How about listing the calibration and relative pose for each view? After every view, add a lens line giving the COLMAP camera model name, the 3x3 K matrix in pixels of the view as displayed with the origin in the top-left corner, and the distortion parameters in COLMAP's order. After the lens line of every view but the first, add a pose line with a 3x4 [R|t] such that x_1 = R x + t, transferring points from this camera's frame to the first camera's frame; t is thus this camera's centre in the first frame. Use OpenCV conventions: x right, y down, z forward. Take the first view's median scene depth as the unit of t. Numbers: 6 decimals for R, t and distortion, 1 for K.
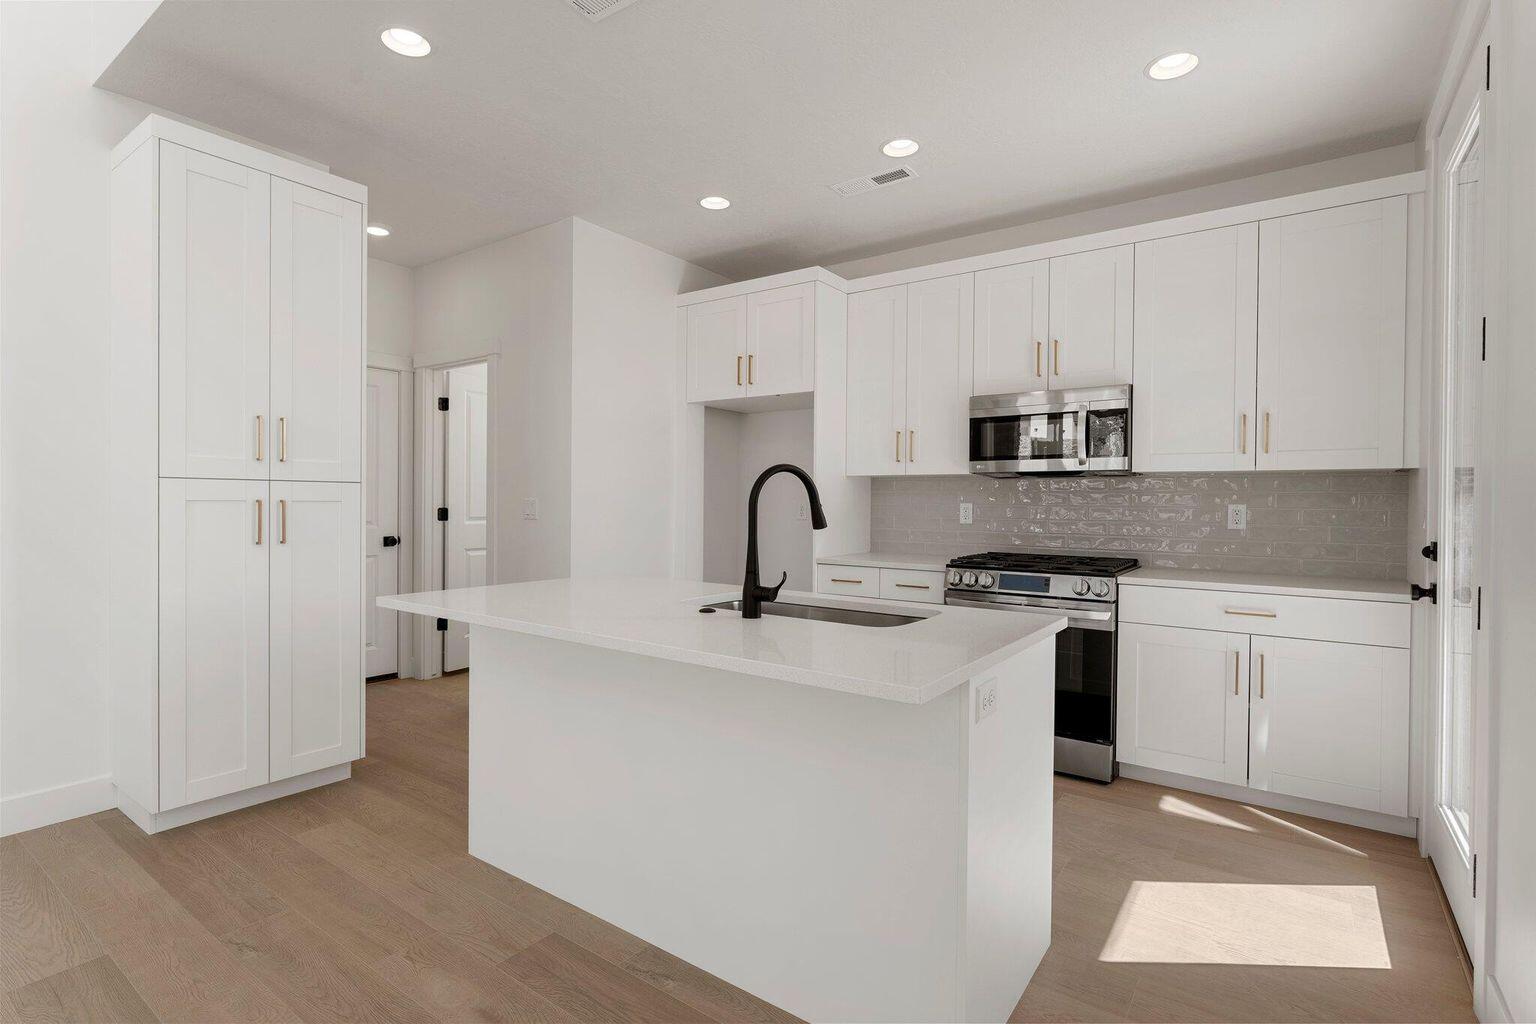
lens RADIAL K [[739.3, 0, 761.3], [0, 739.3, 509.5], [0, 0, 1]] dist [-0.003123, -0.000754]
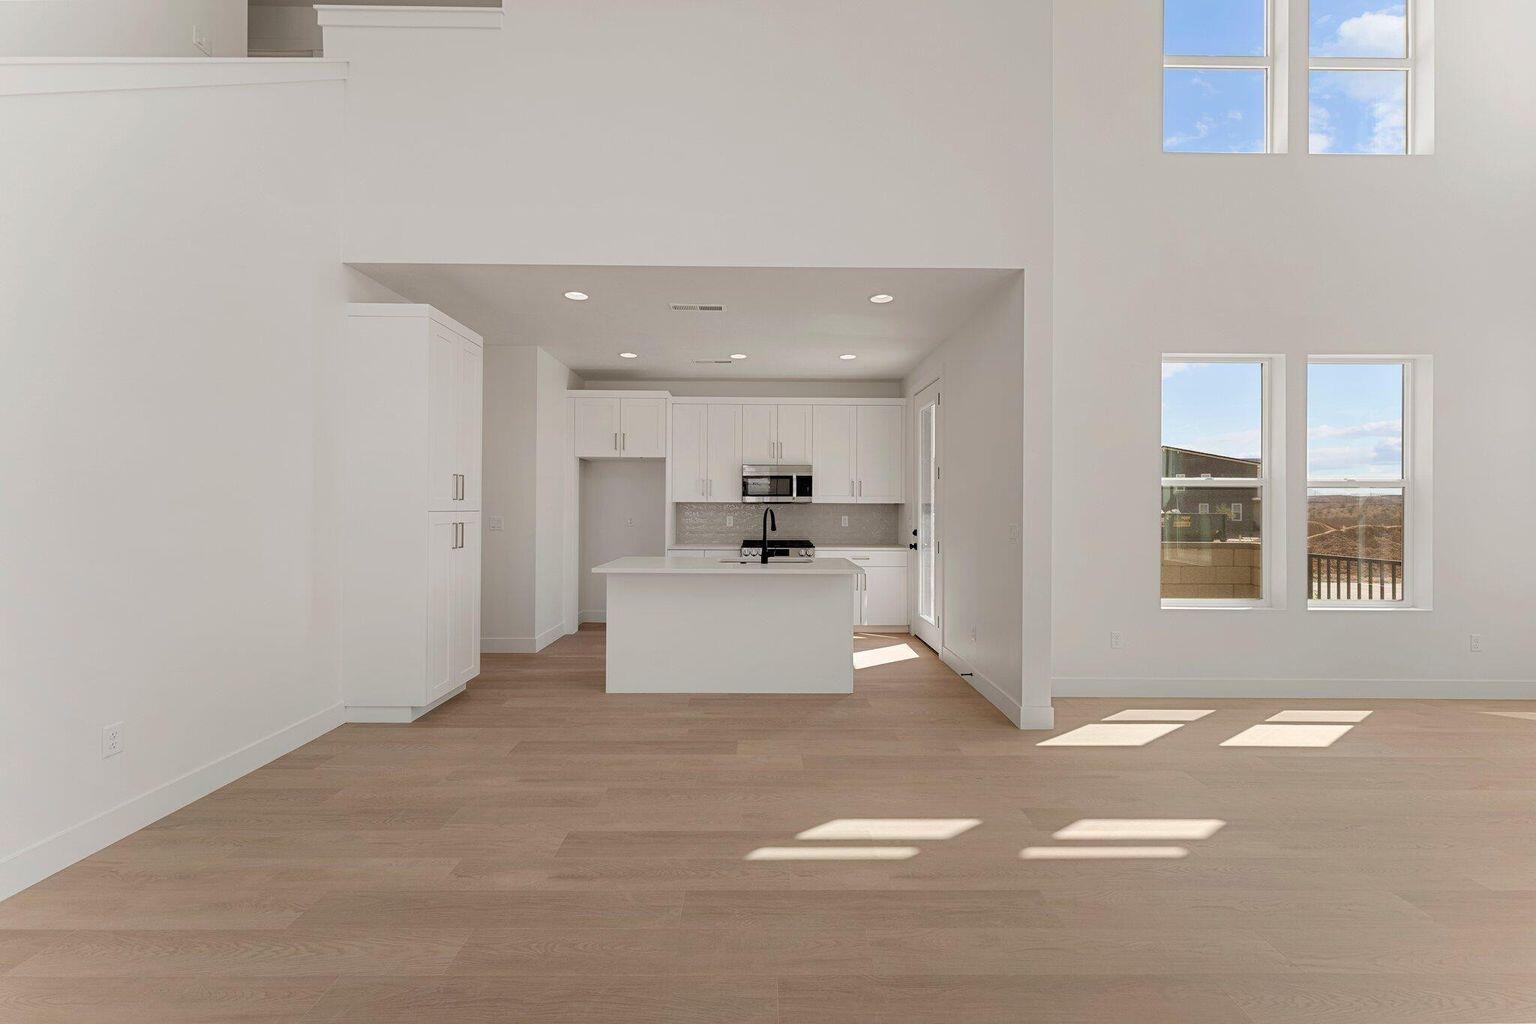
lens RADIAL K [[628.4, 0, 771.0], [0, 628.4, 504.1], [0, 0, 1]] dist [0.003477, 0.000396]
pose [[0.797505, -0.001221, 0.603311, -0.949525], [0.007868, 0.999934, -0.008378, -0.037772], [-0.603261, 0.011428, 0.797462, -0.597853]]
